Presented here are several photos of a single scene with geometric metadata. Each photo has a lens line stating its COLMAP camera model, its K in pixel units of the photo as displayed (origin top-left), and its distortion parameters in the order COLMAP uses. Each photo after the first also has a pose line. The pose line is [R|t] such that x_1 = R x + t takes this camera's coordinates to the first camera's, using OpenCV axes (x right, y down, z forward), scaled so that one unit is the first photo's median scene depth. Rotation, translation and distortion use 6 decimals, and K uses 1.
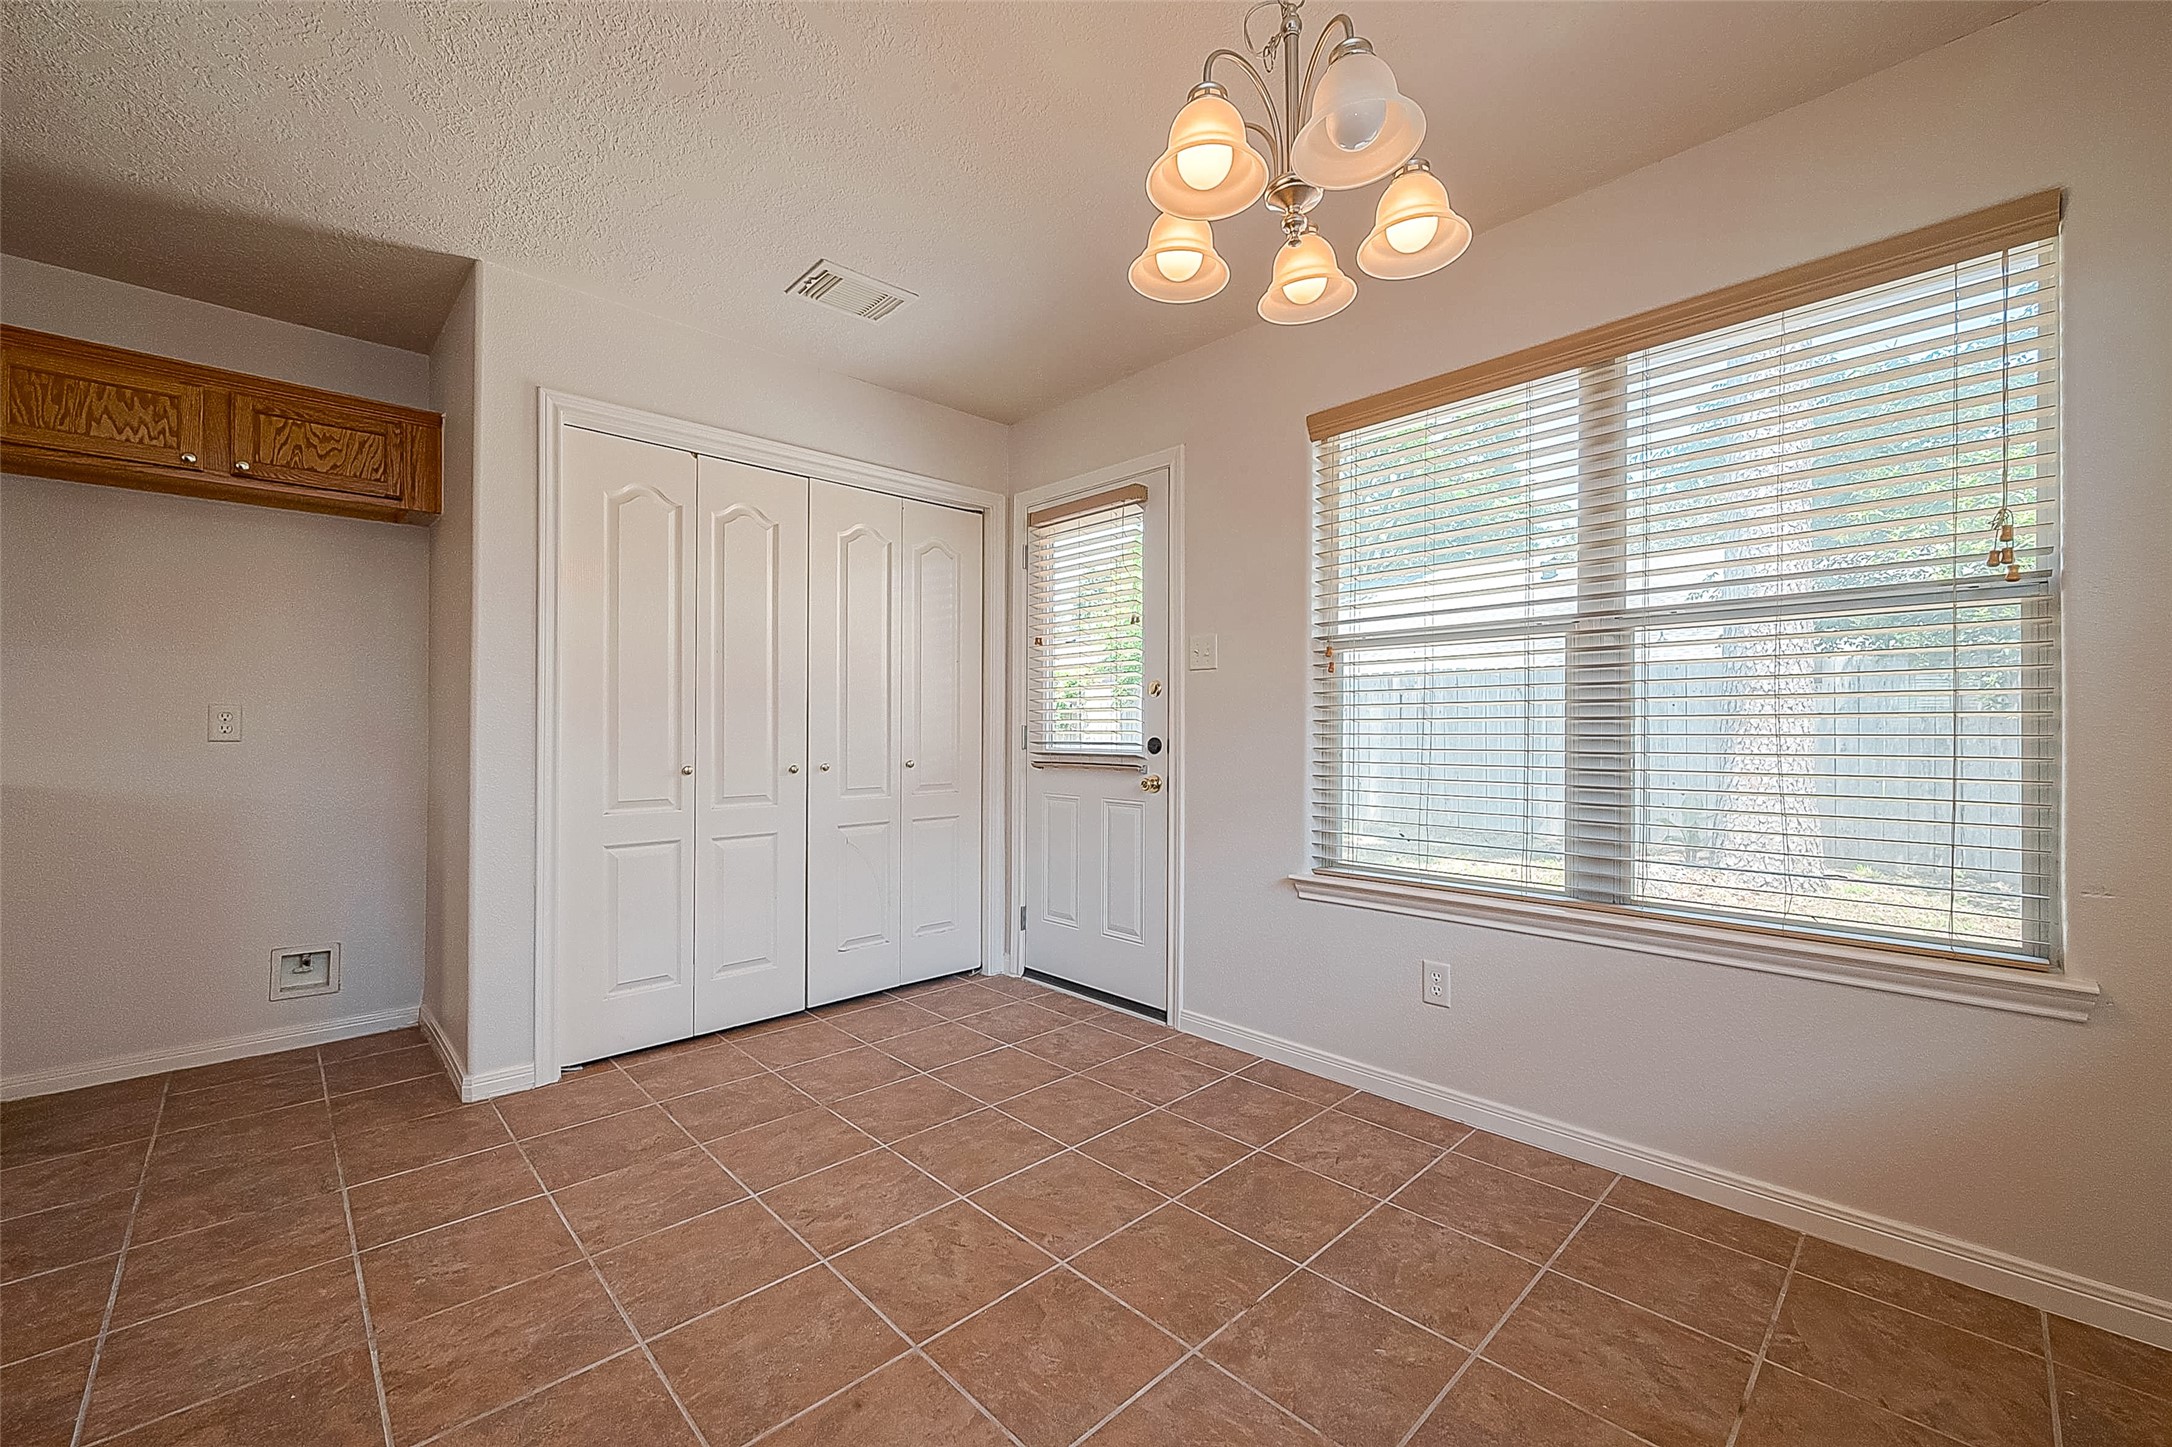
lens RADIAL K [[854.1, 0, 1089.4], [0, 854.1, 725.4], [0, 0, 1]] dist [-0.000910, 0.000223]
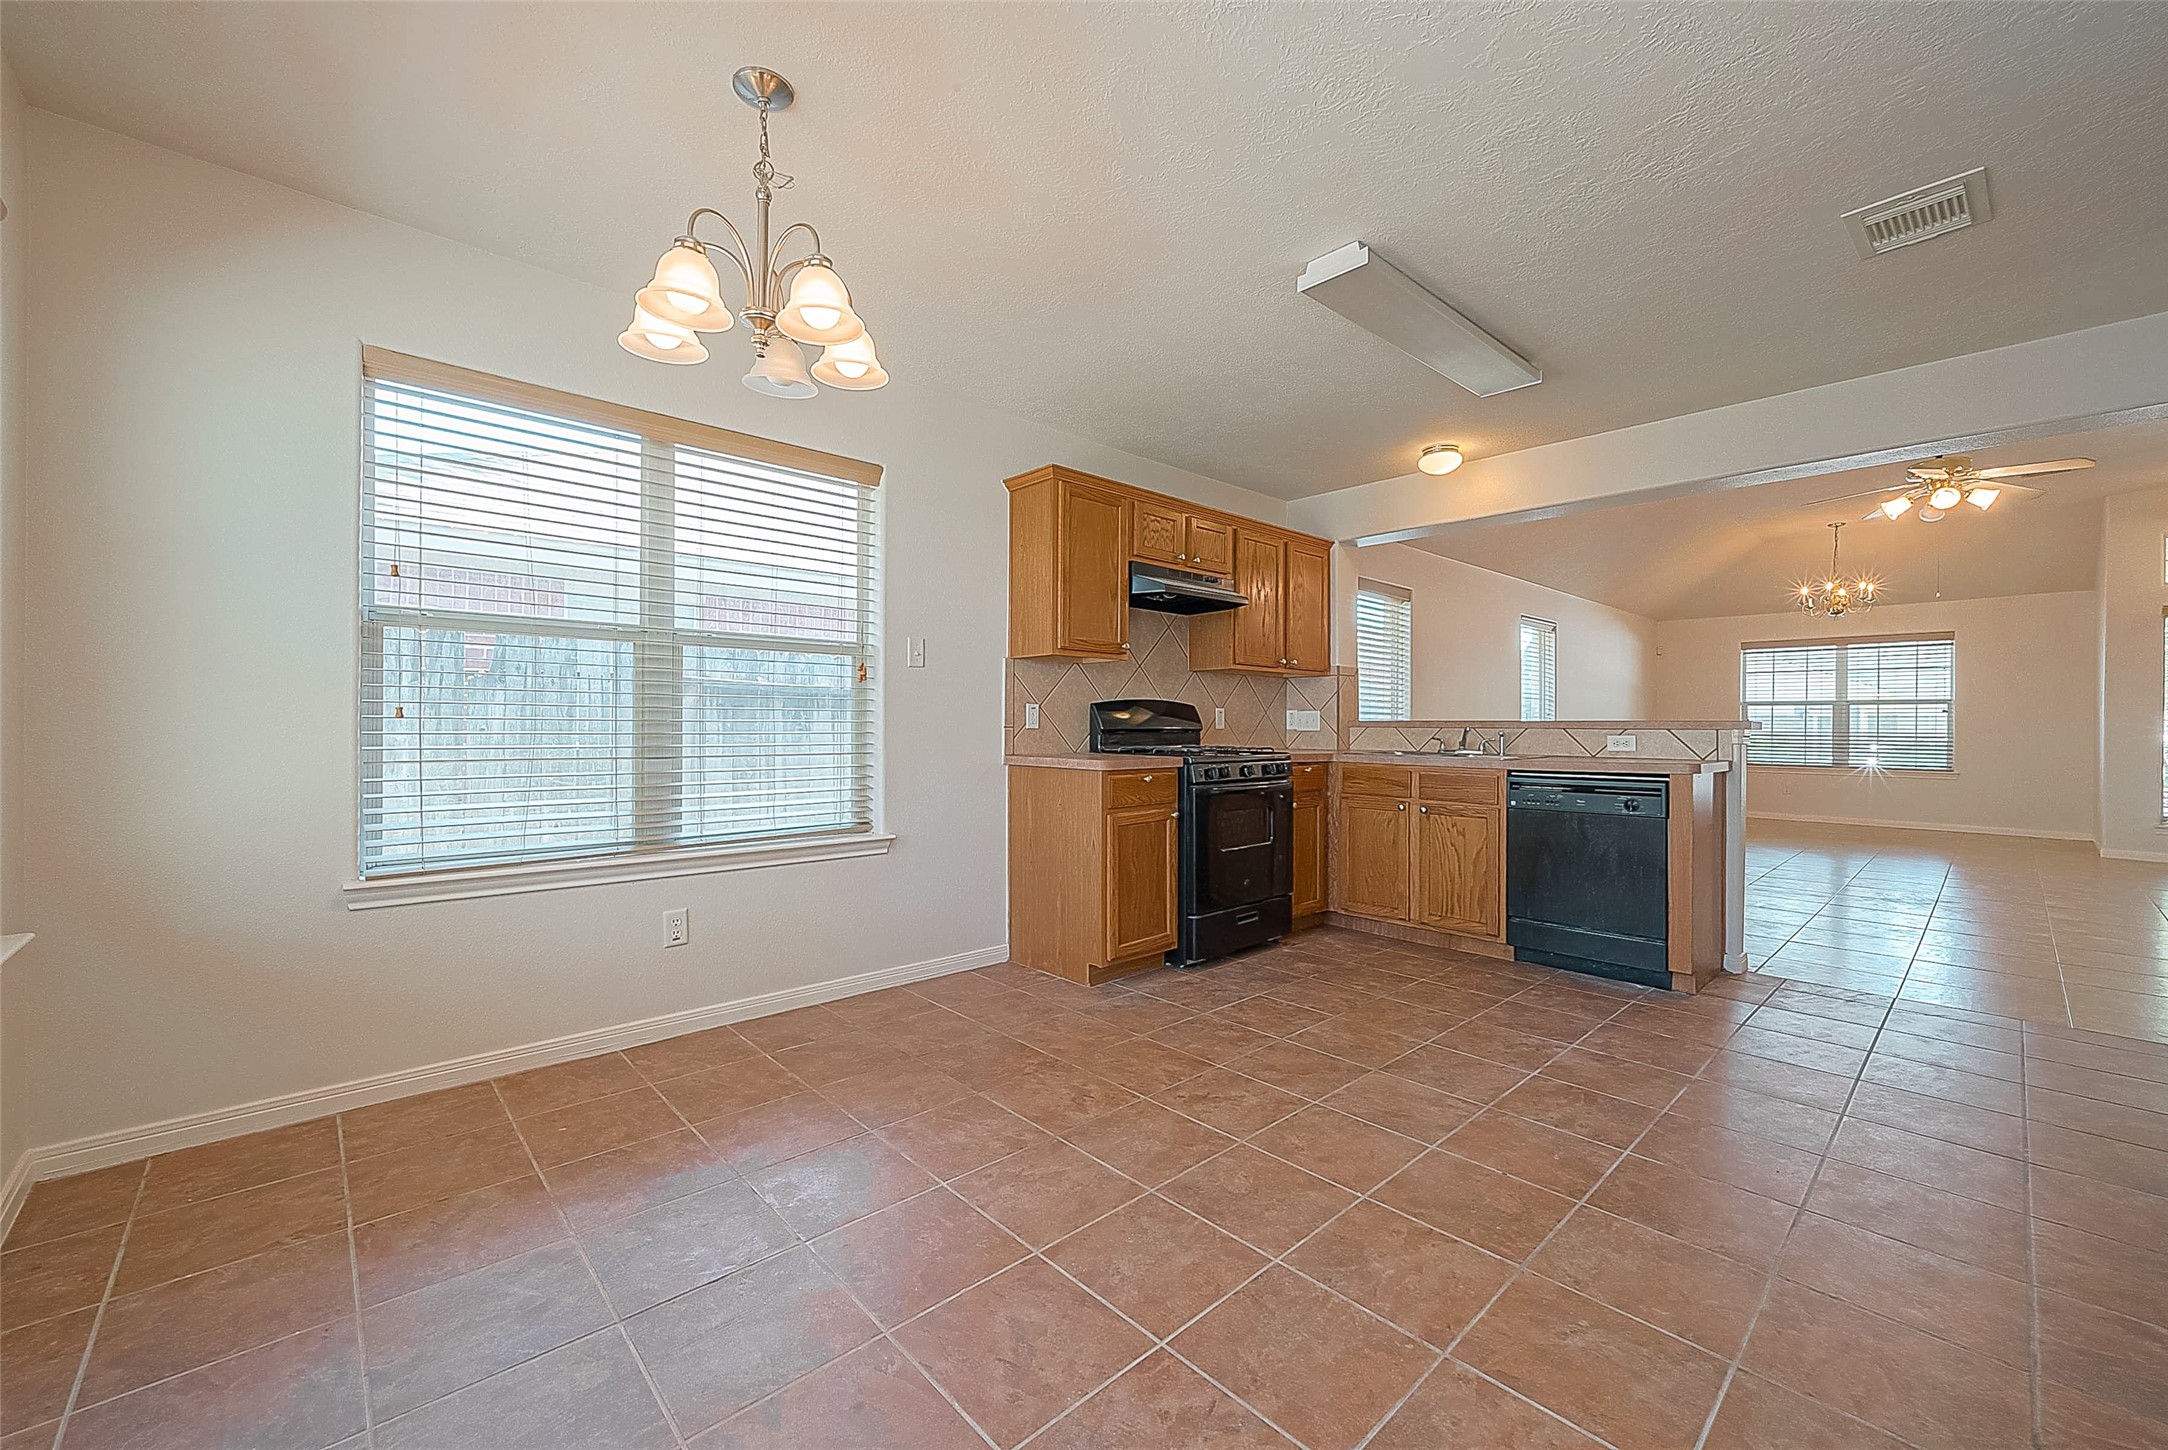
lens RADIAL K [[855.4, 0, 1083.5], [0, 855.4, 723.6], [0, 0, 1]] dist [-0.000641, 0.000301]
pose [[-0.999657, -0.007637, 0.025069, -0.174393], [-0.007652, 0.999971, -0.000494, 0.006927], [-0.025064, -0.000686, -0.999686, 1.297595]]
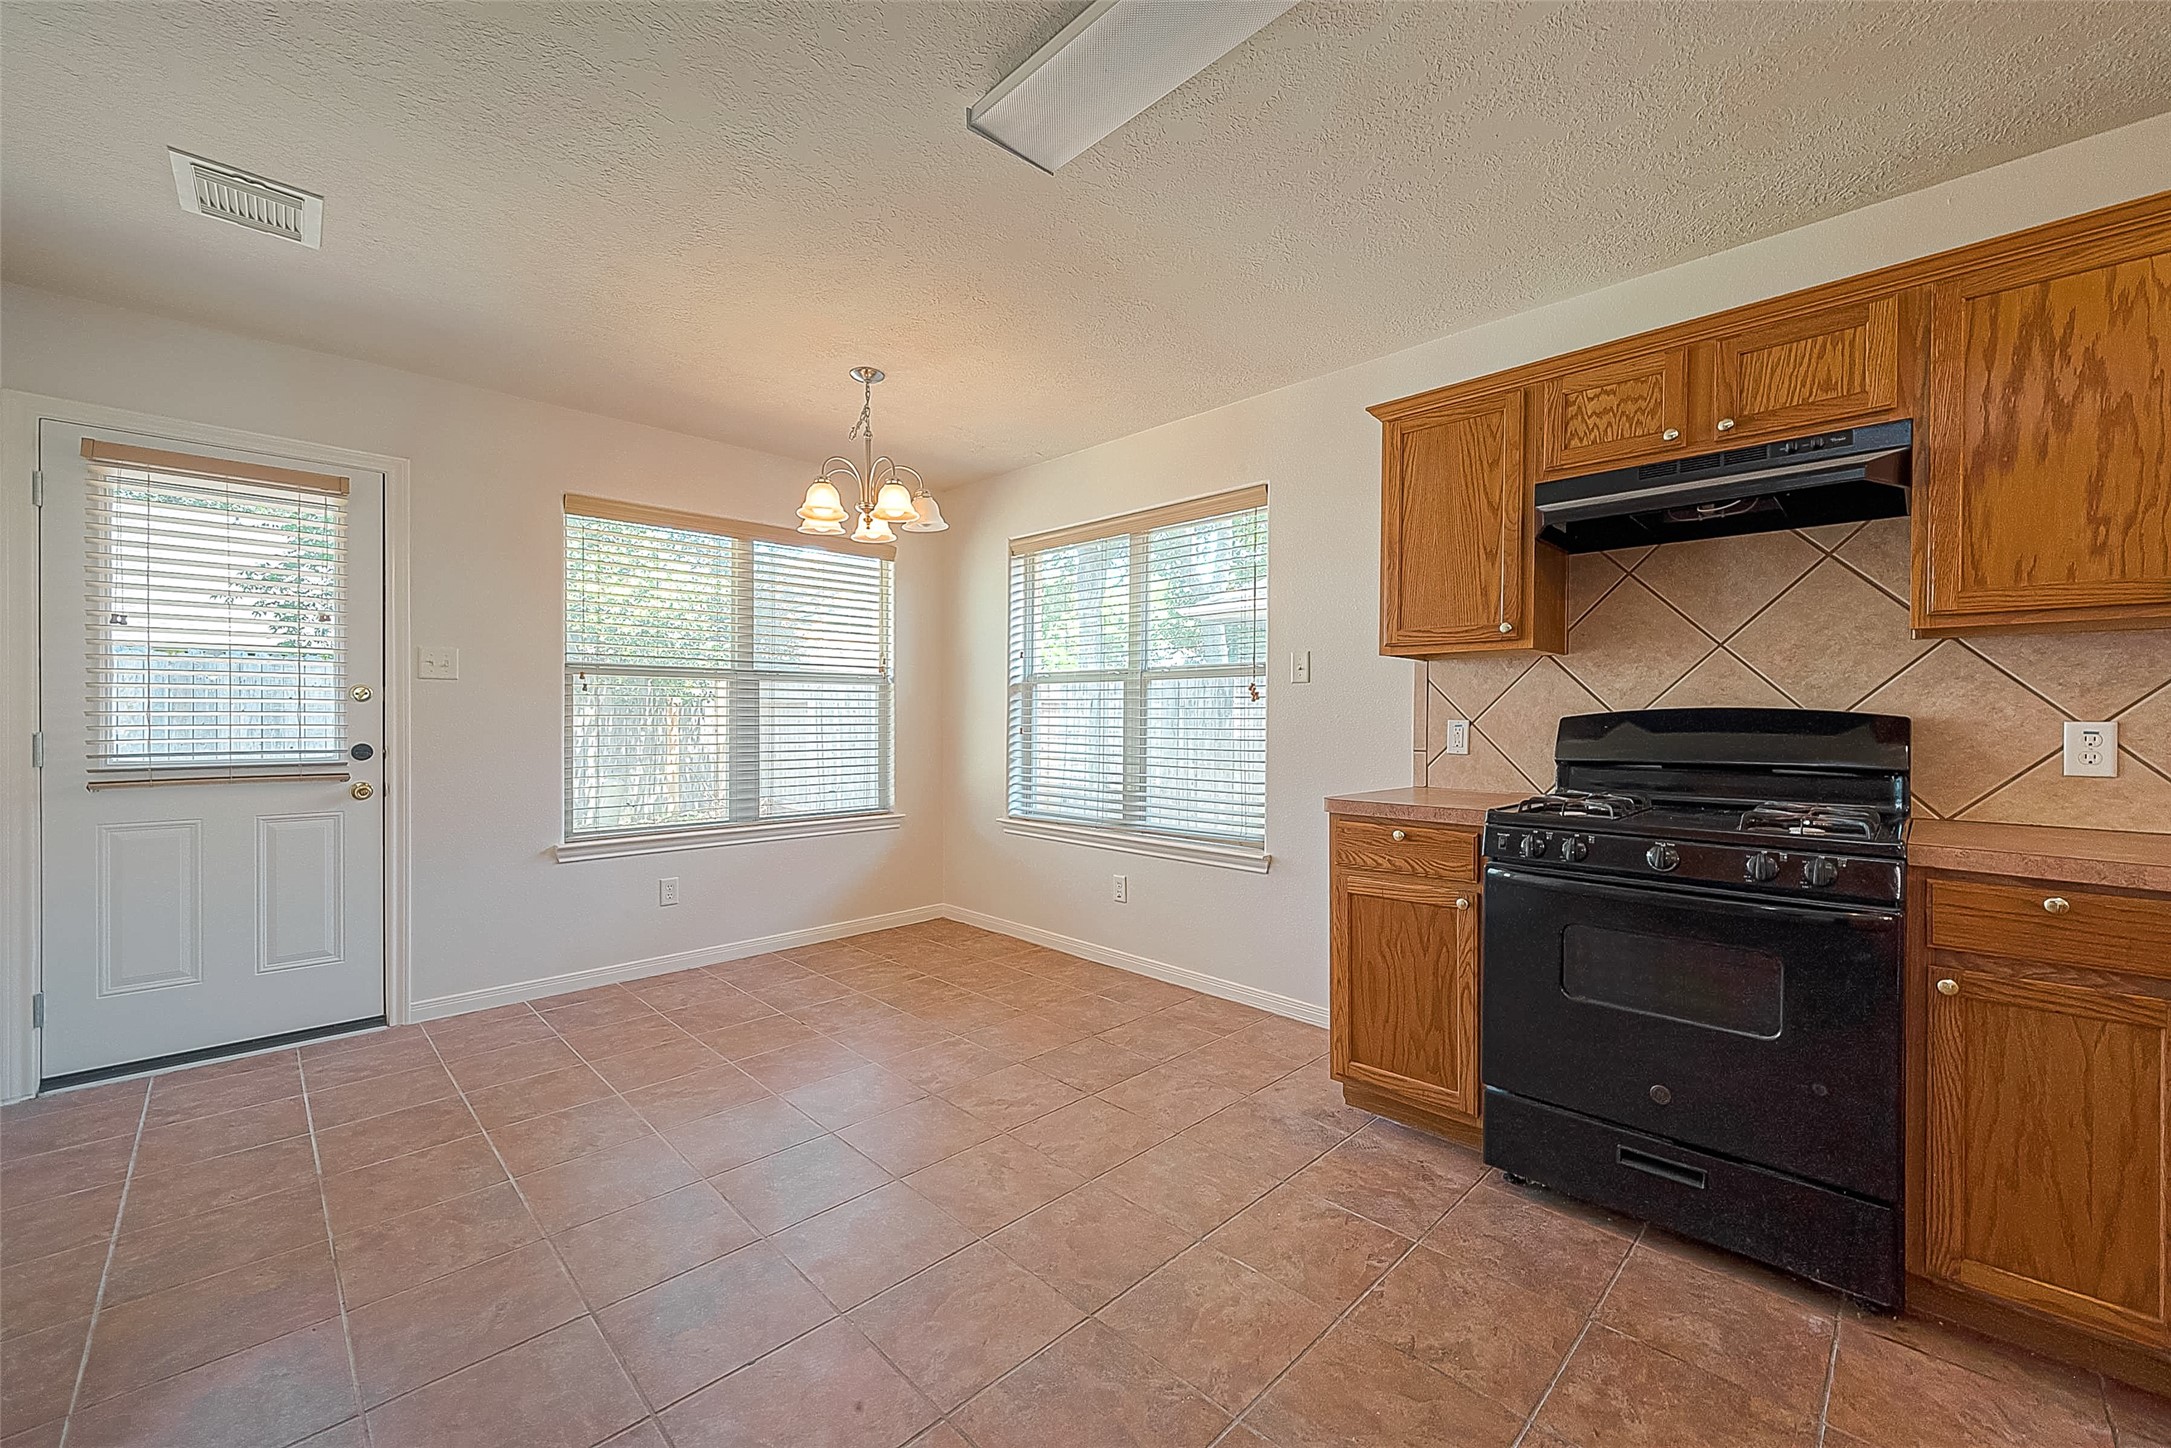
lens RADIAL K [[855.7, 0, 1088.0], [0, 855.7, 724.8], [0, 0, 1]] dist [-0.000821, 0.000720]
pose [[-0.014750, -0.008355, 0.999856, -1.174681], [-0.007951, 0.999934, 0.008239, -0.028362], [-0.999860, -0.007828, -0.014815, 0.237370]]
